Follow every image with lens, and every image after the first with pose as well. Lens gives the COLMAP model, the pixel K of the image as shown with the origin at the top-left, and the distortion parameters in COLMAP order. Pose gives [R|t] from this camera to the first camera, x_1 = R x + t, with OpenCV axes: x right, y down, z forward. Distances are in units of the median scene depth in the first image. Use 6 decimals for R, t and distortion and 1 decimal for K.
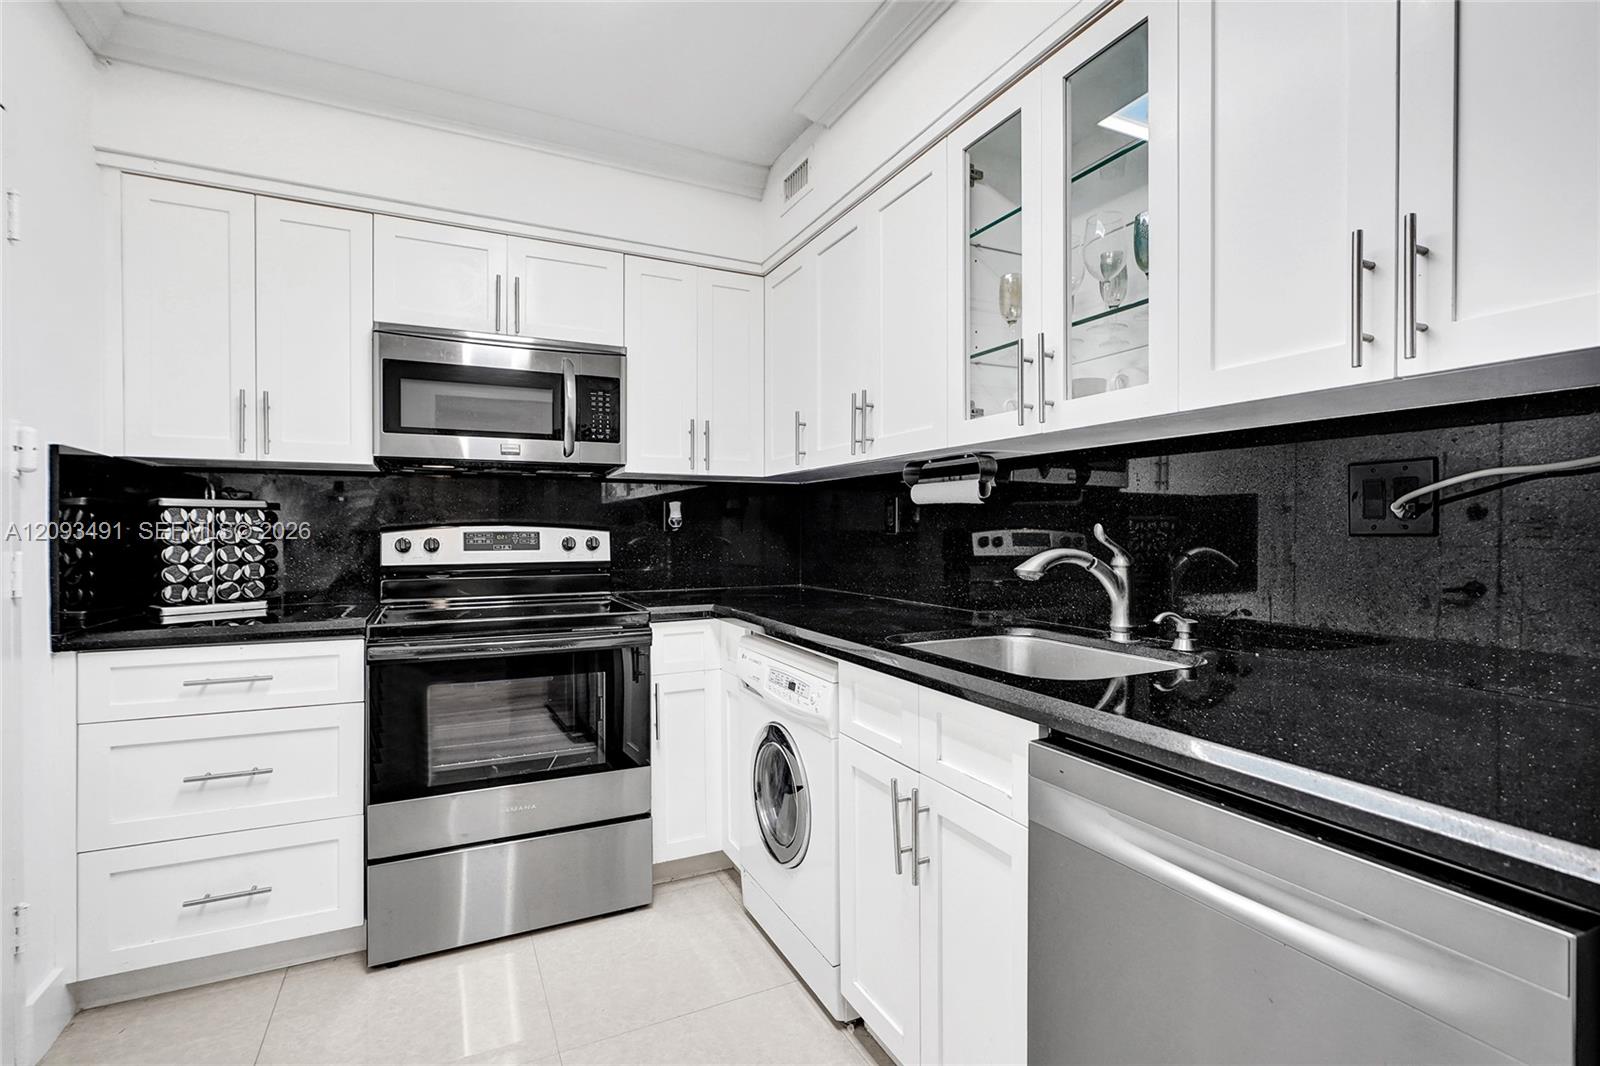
lens RADIAL K [[728.8, 0, 800.0], [0, 728.8, 533.0], [0, 0, 1]] dist [-0.004692, 0.001153]
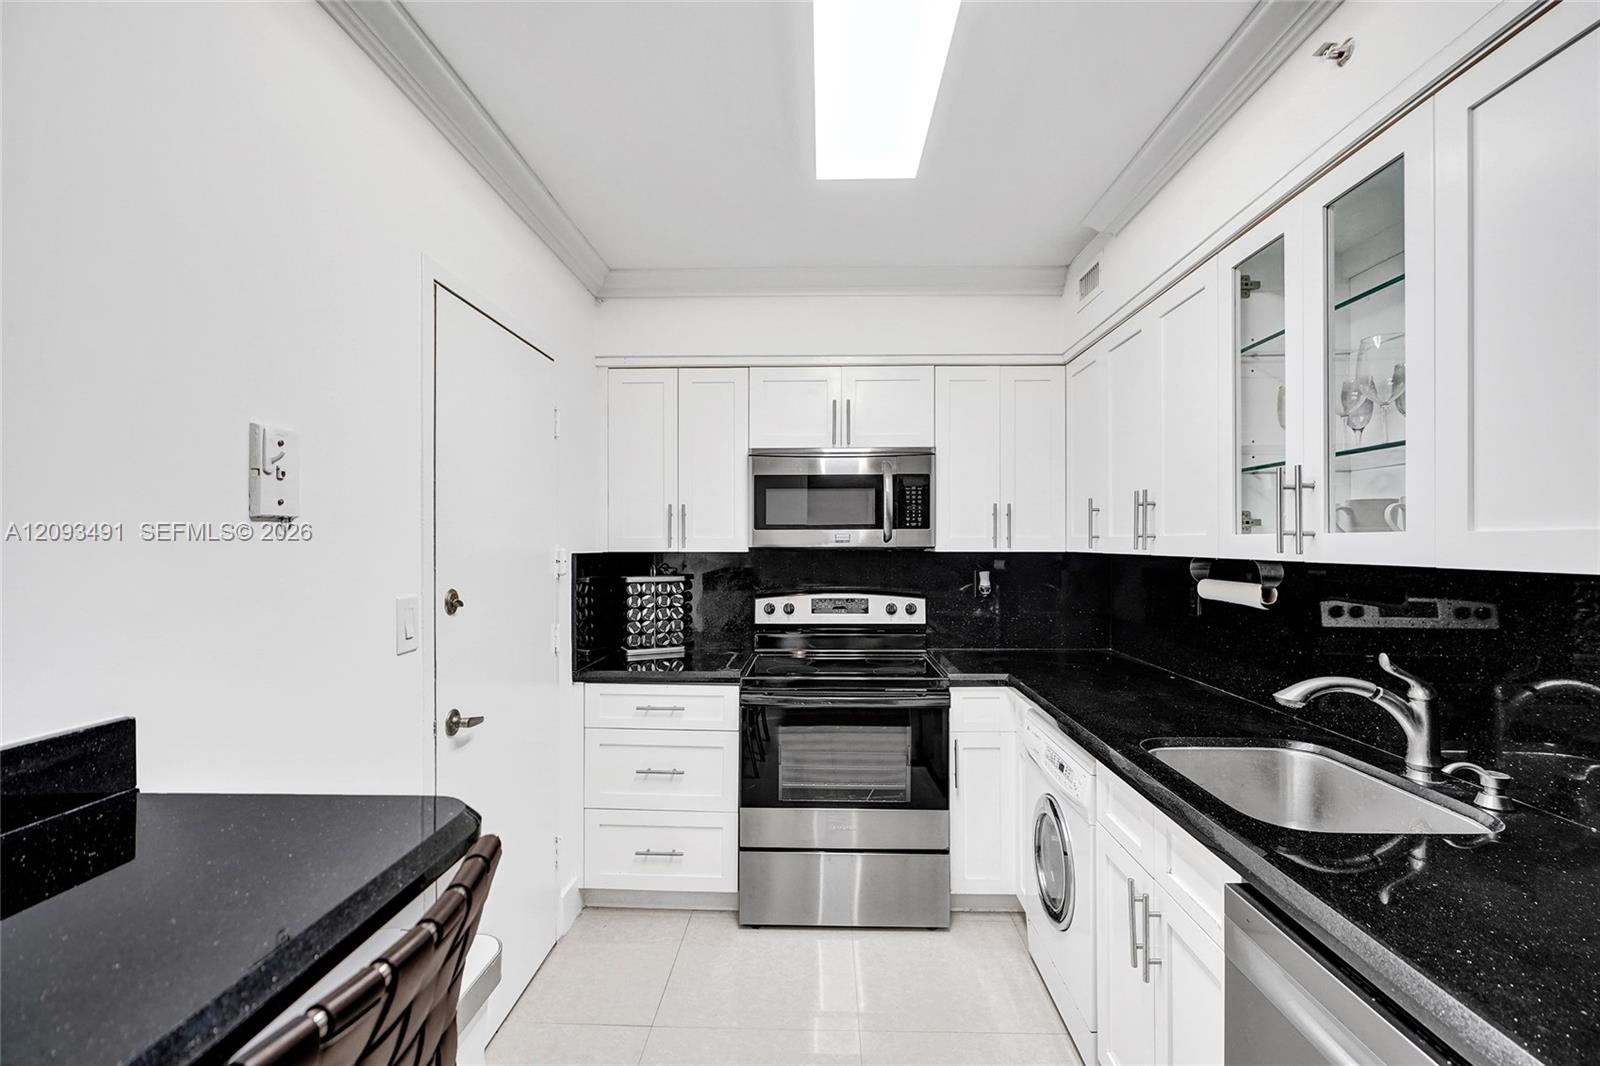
lens RADIAL K [[708.5, 0, 809.4], [0, 708.5, 541.3], [0, 0, 1]] dist [-0.030959, 0.020551]
pose [[0.885511, 0.002028, -0.464613, 0.129139], [-0.004824, 0.999977, -0.004830, -0.112671], [0.464593, 0.006518, 0.885500, -0.115458]]
